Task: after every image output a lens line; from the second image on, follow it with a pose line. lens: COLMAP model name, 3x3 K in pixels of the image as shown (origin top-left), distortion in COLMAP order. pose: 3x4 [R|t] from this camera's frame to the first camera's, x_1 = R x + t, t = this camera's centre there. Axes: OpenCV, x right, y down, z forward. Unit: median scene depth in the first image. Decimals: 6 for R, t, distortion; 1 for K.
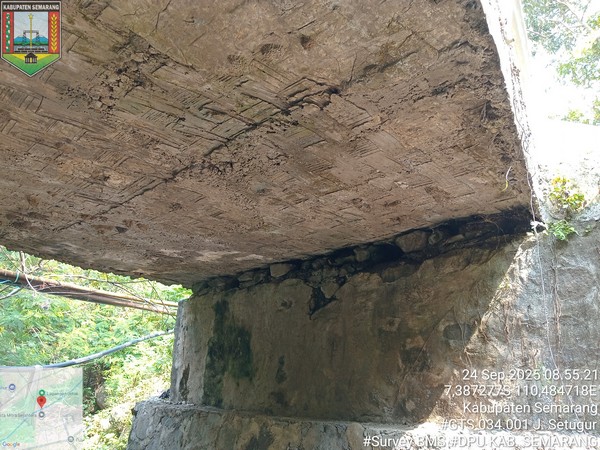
lens RADIAL K [[456.5, 0, 300.0], [0, 456.5, 225.0], [0, 0, 1]] dist [0.003670, 0.000858]
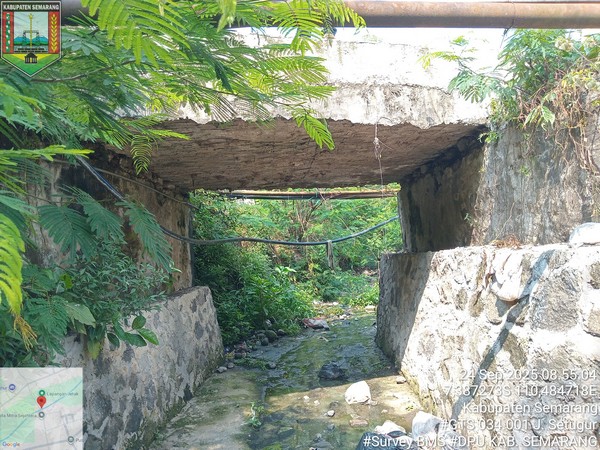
lens RADIAL K [[456.5, 0, 300.0], [0, 456.5, 225.0], [0, 0, 1]] dist [0.003670, 0.000858]
pose [[0.725813, -0.113874, -0.678401, 0.708487], [0.294046, 0.942922, 0.156320, -0.093448], [0.621878, -0.312940, 0.717869, -0.474620]]
